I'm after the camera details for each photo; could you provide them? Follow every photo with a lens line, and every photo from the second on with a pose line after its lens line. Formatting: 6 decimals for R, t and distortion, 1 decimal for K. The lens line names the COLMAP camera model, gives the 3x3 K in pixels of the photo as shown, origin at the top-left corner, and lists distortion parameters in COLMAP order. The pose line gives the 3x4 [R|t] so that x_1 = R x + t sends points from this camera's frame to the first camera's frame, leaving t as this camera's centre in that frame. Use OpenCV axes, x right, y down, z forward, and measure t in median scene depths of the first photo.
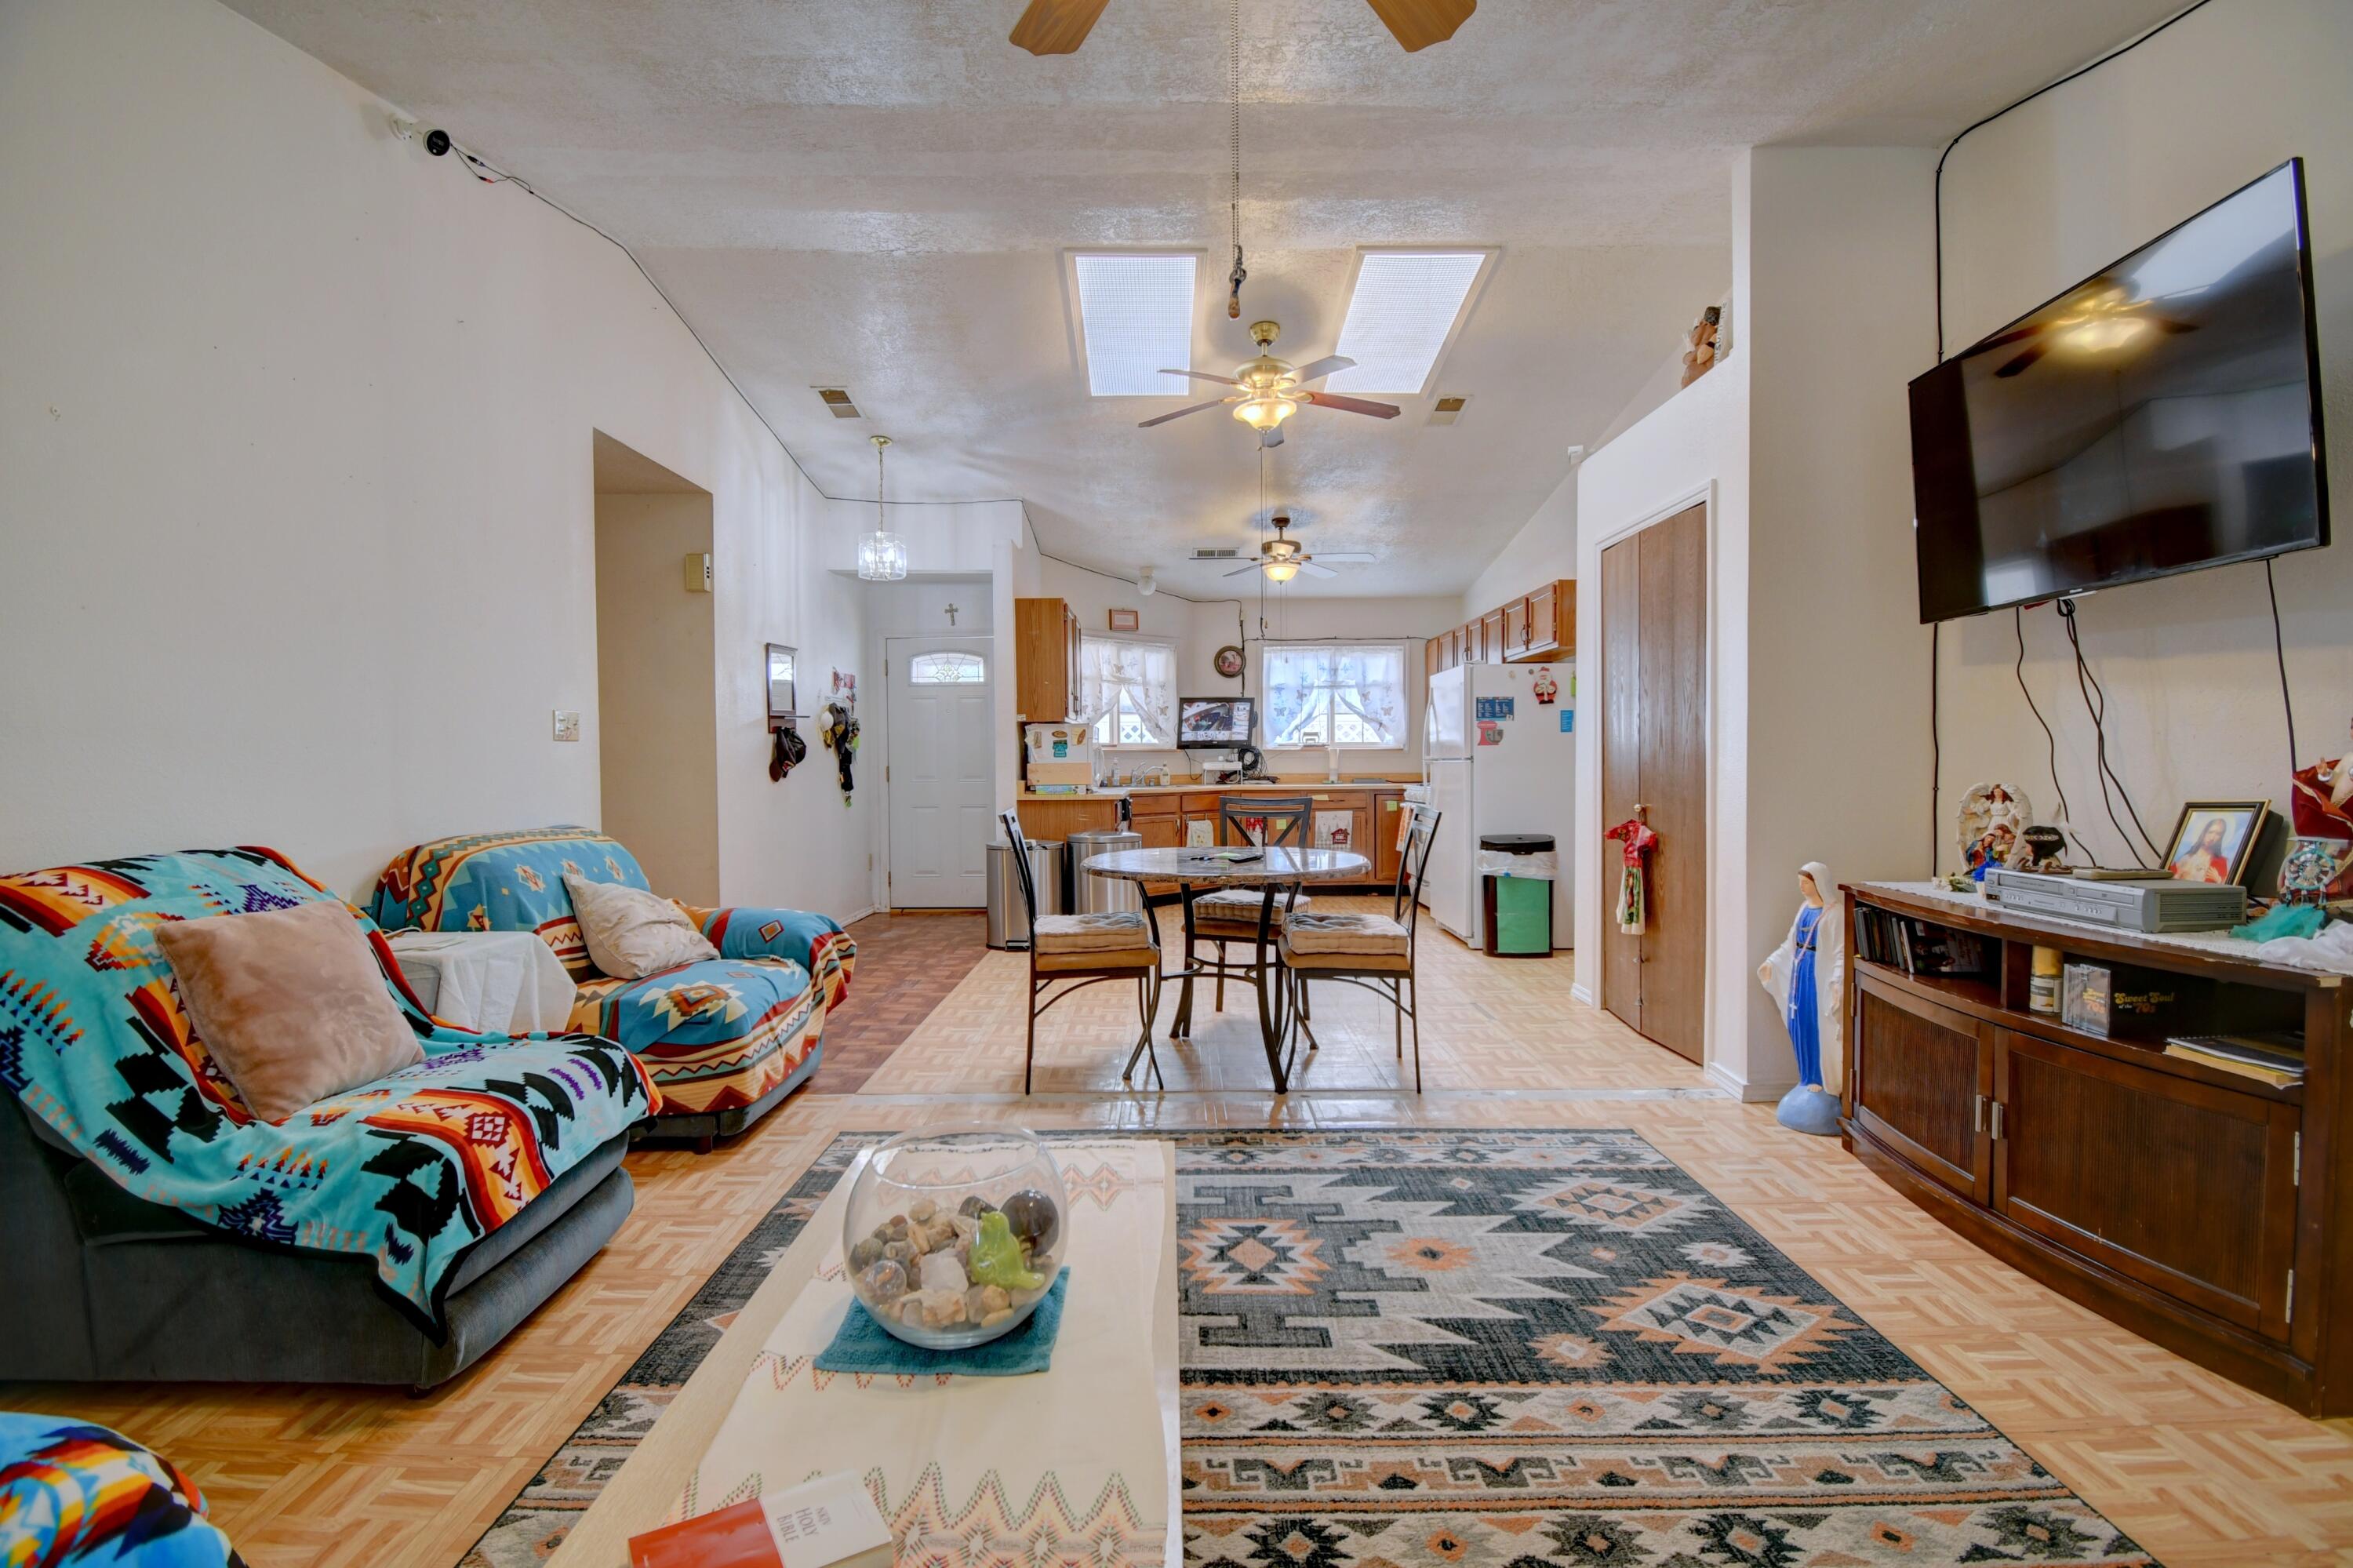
lens RADIAL K [[1056.2, 0, 1176.5], [0, 1056.2, 784.0], [0, 0, 1]] dist [-0.024431, -0.000532]
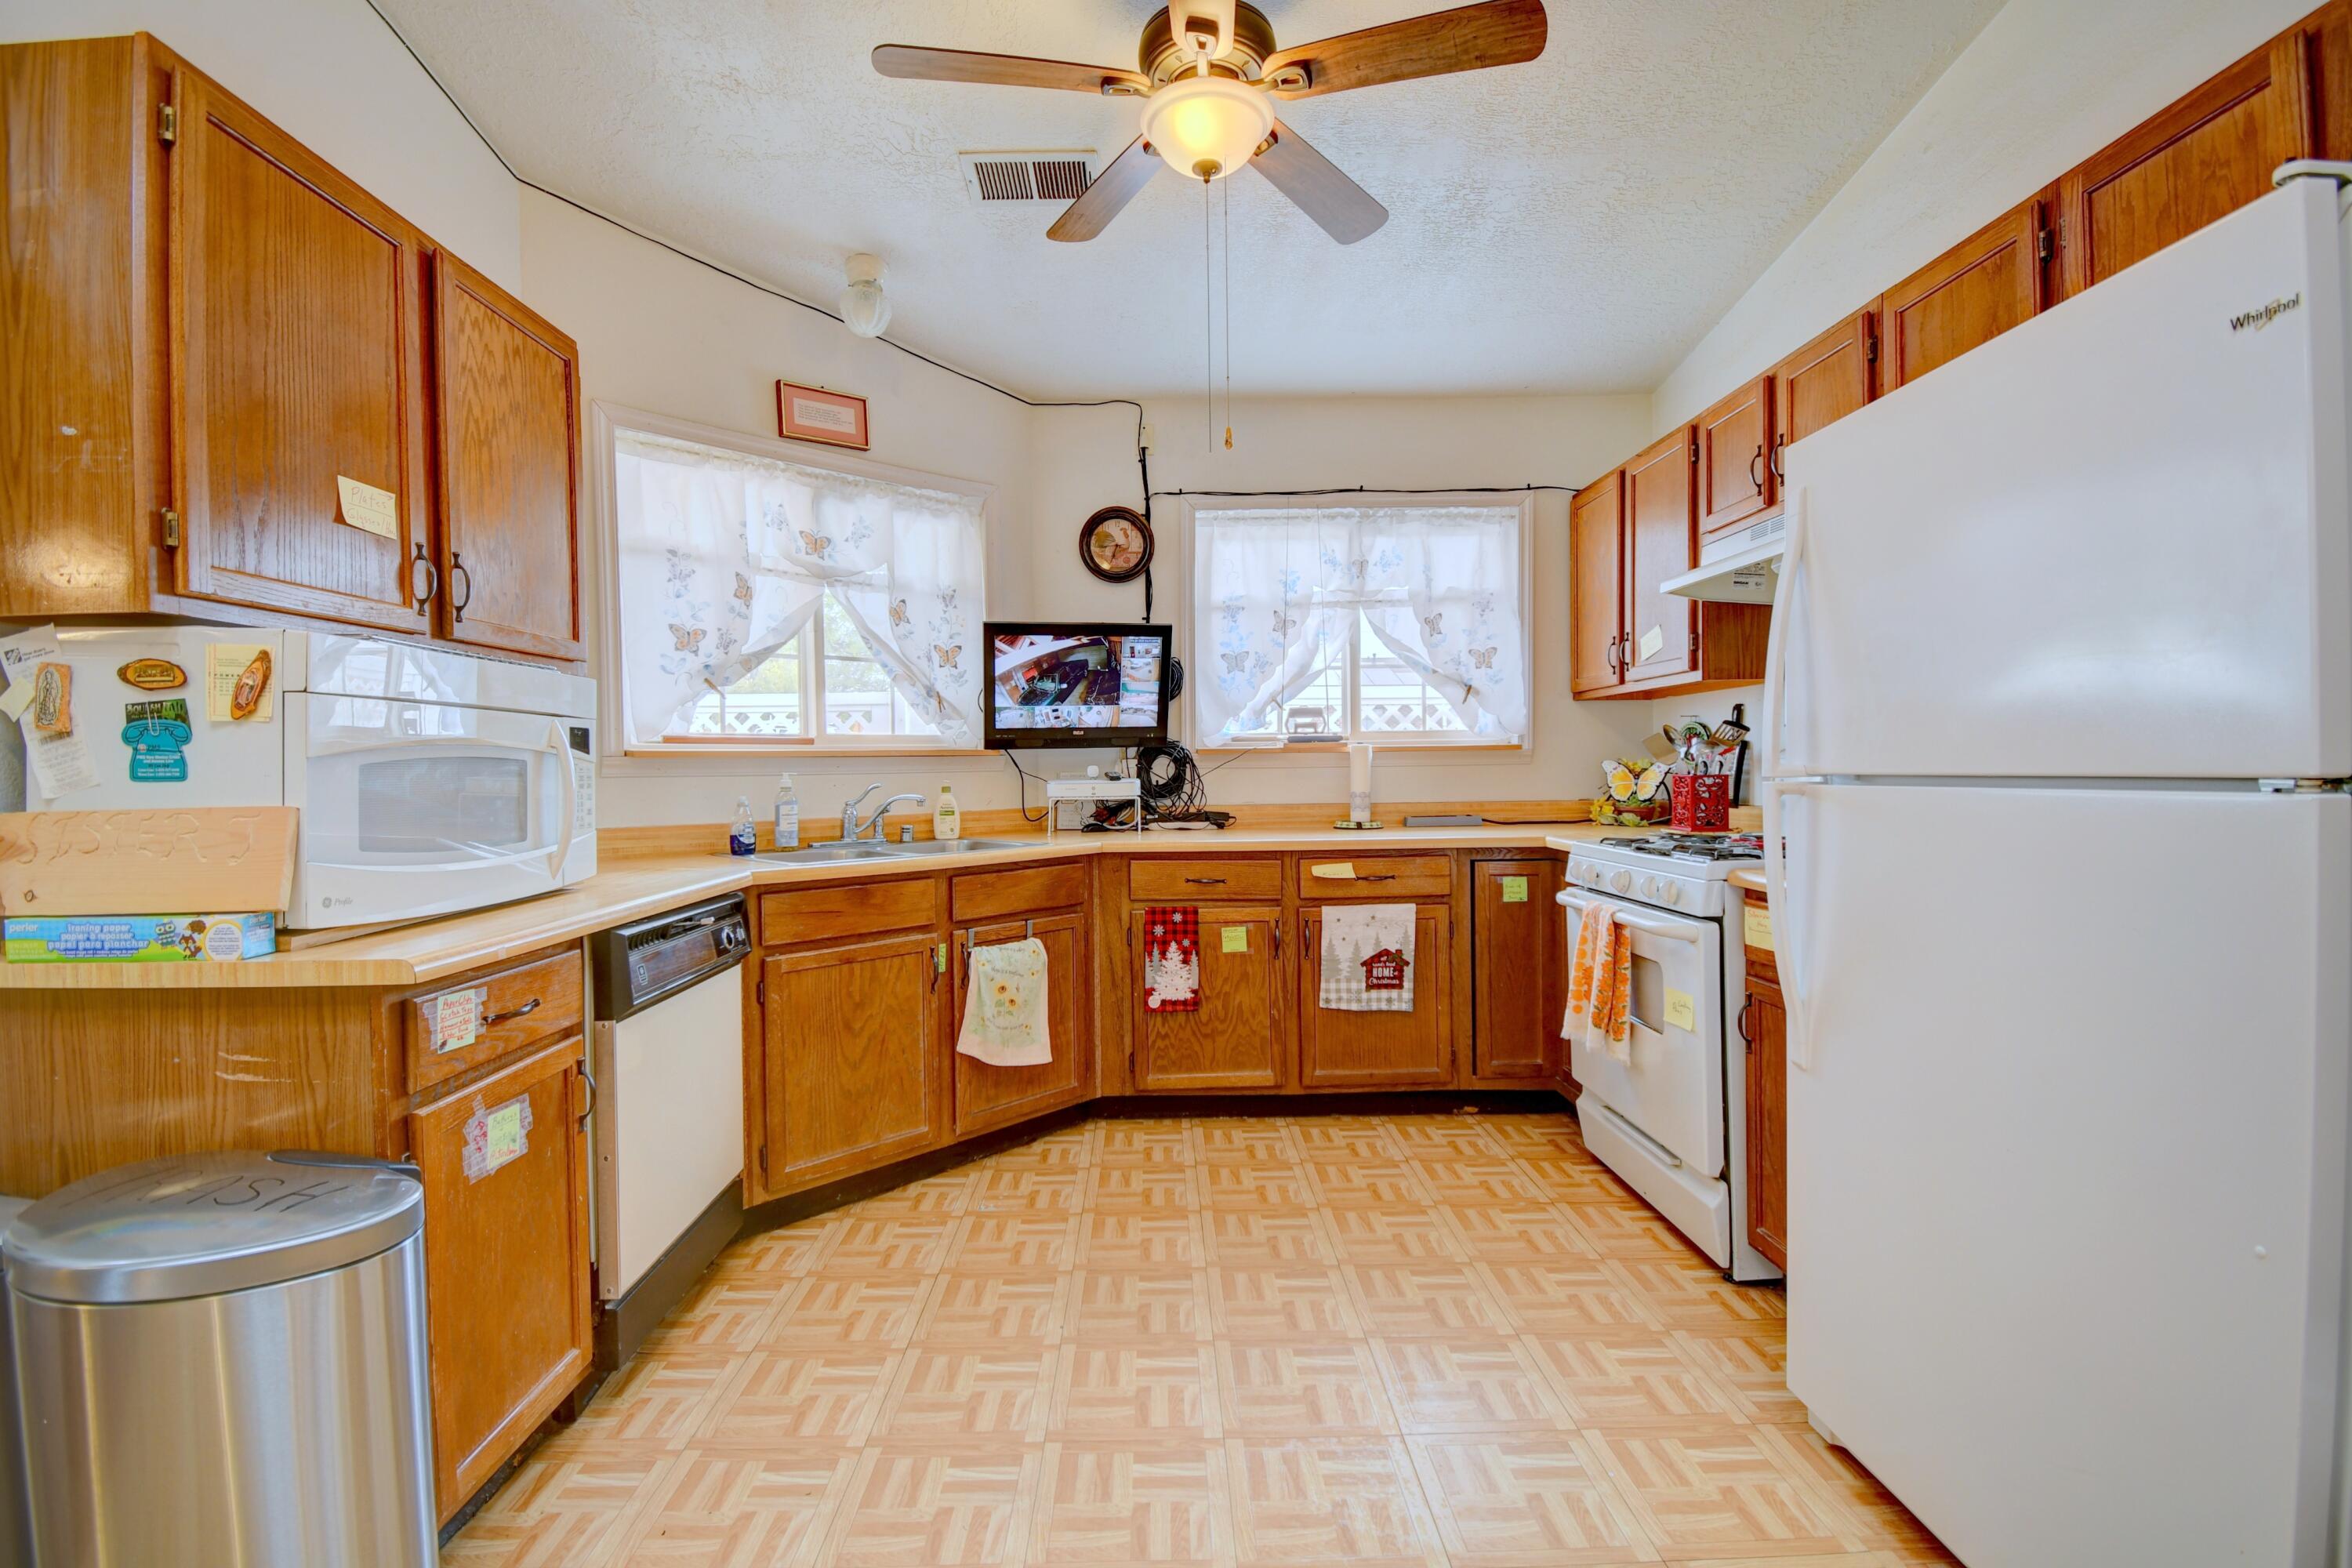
lens RADIAL K [[1055.7, 0, 1176.0], [0, 1055.7, 784.0], [0, 0, 1]] dist [-0.024431, -0.000532]
pose [[0.999905, -0.007111, 0.011822, 0.070313], [0.007177, 0.999959, -0.005566, -0.016572], [-0.011782, 0.005651, 0.999915, 0.583291]]
